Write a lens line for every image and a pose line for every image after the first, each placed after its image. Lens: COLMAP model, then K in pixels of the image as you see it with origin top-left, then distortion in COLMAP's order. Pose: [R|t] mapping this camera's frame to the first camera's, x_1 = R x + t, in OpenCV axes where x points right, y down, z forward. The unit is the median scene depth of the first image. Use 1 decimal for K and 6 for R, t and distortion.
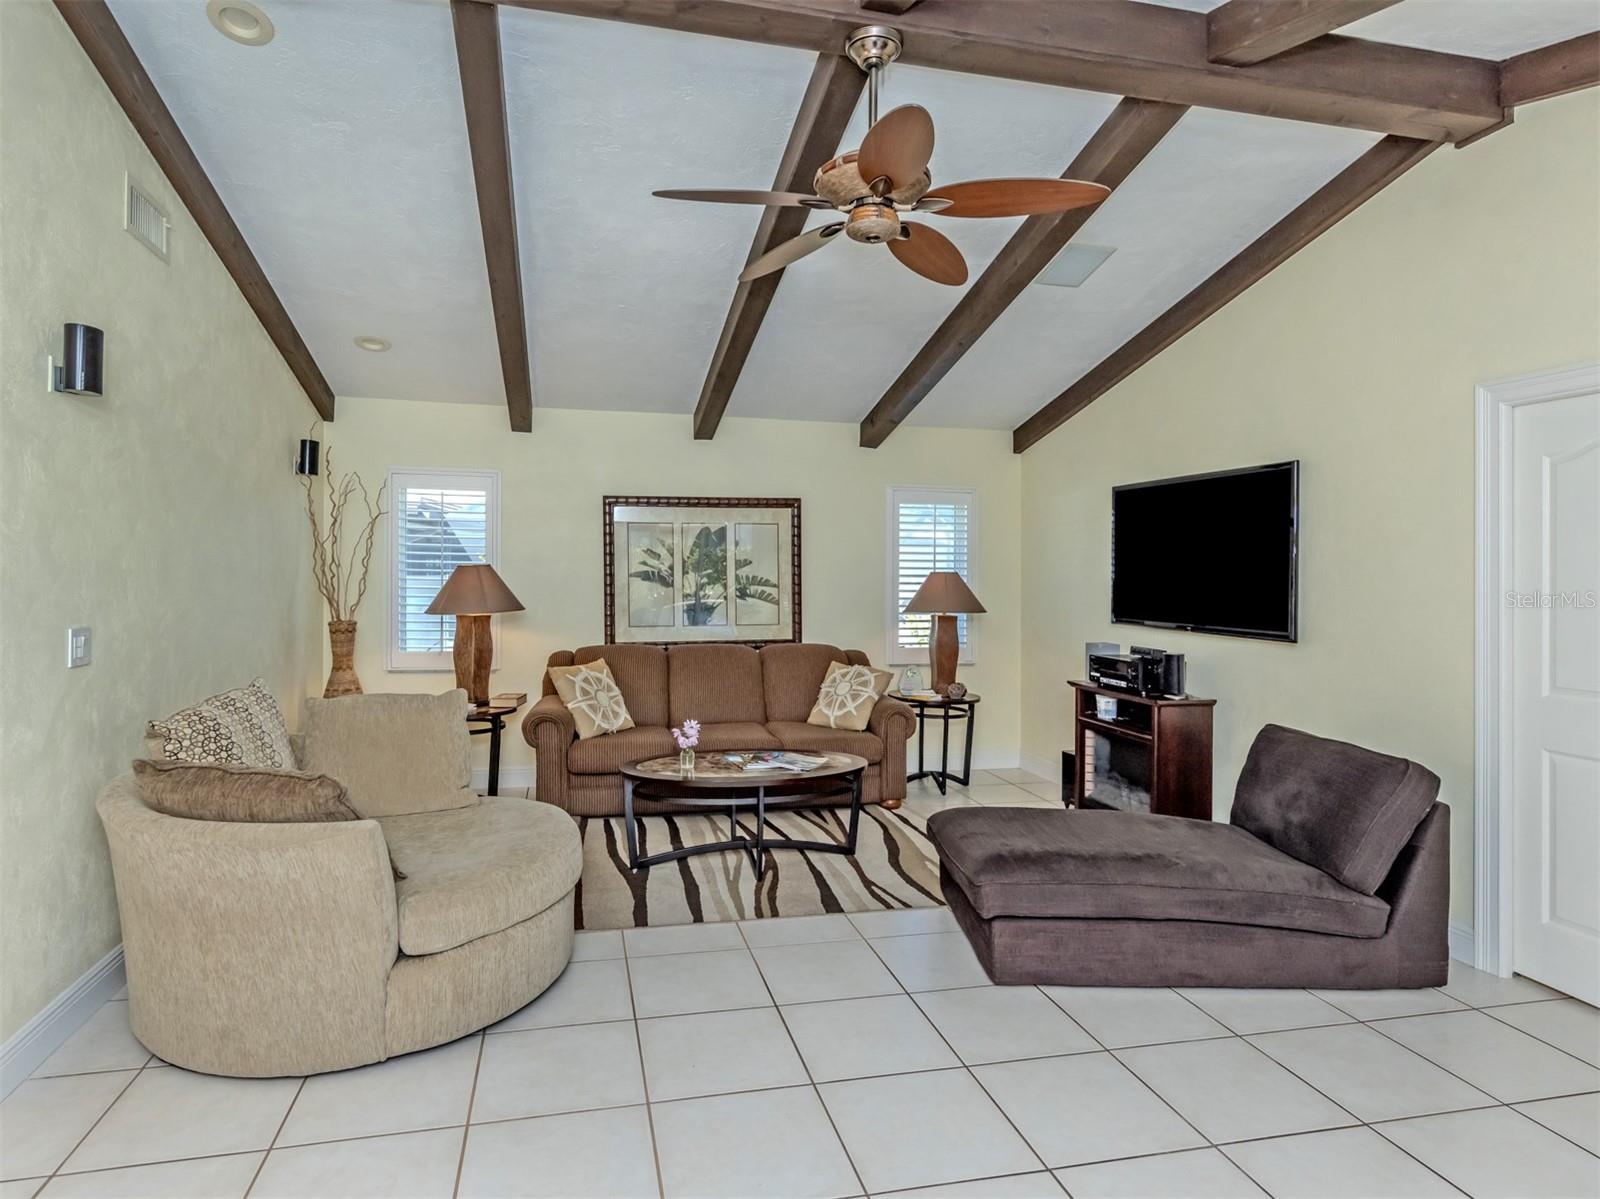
lens RADIAL K [[872.0, 0, 805.6], [0, 872.0, 558.0], [0, 0, 1]] dist [0.003039, 0.001108]
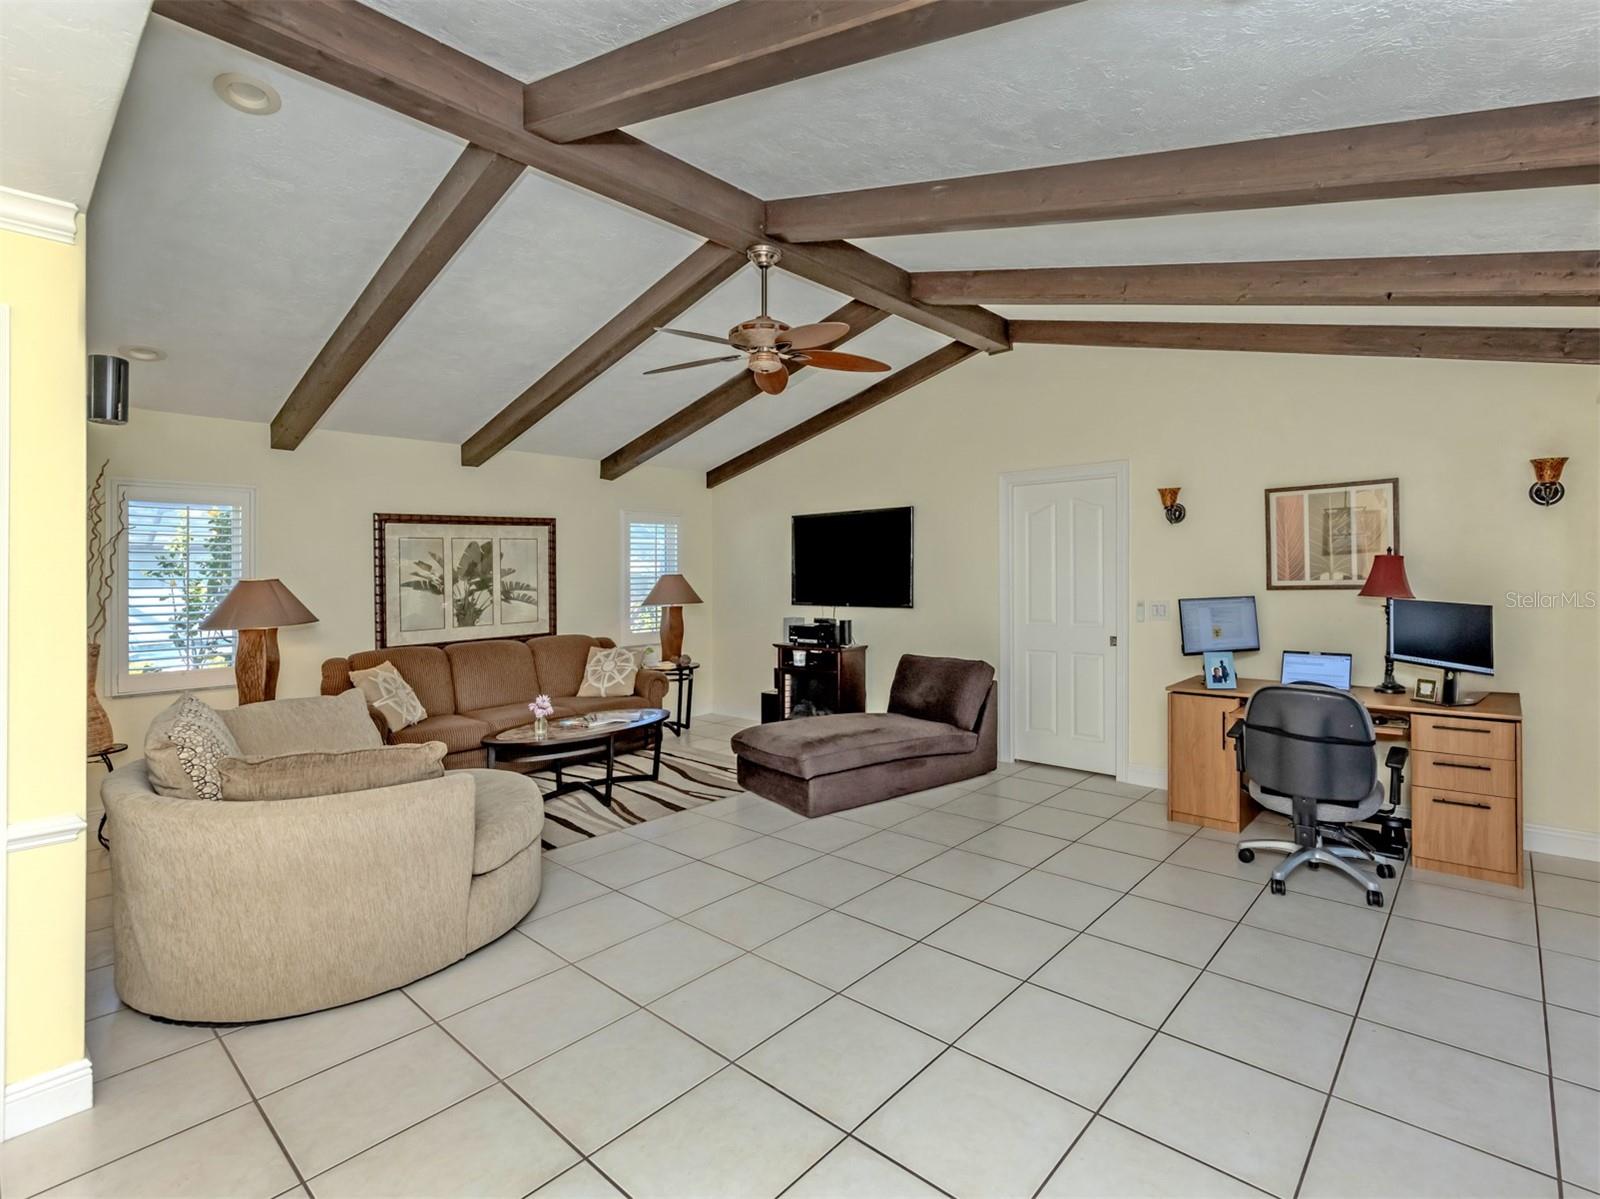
lens RADIAL K [[743.3, 0, 865.9], [0, 743.3, 561.0], [0, 0, 1]] dist [0.001064, 0.000149]
pose [[0.800681, -0.016130, 0.598874, -0.324644], [0.016396, 0.999853, 0.005008, -0.006657], [-0.598867, 0.005809, 0.800828, -0.125347]]
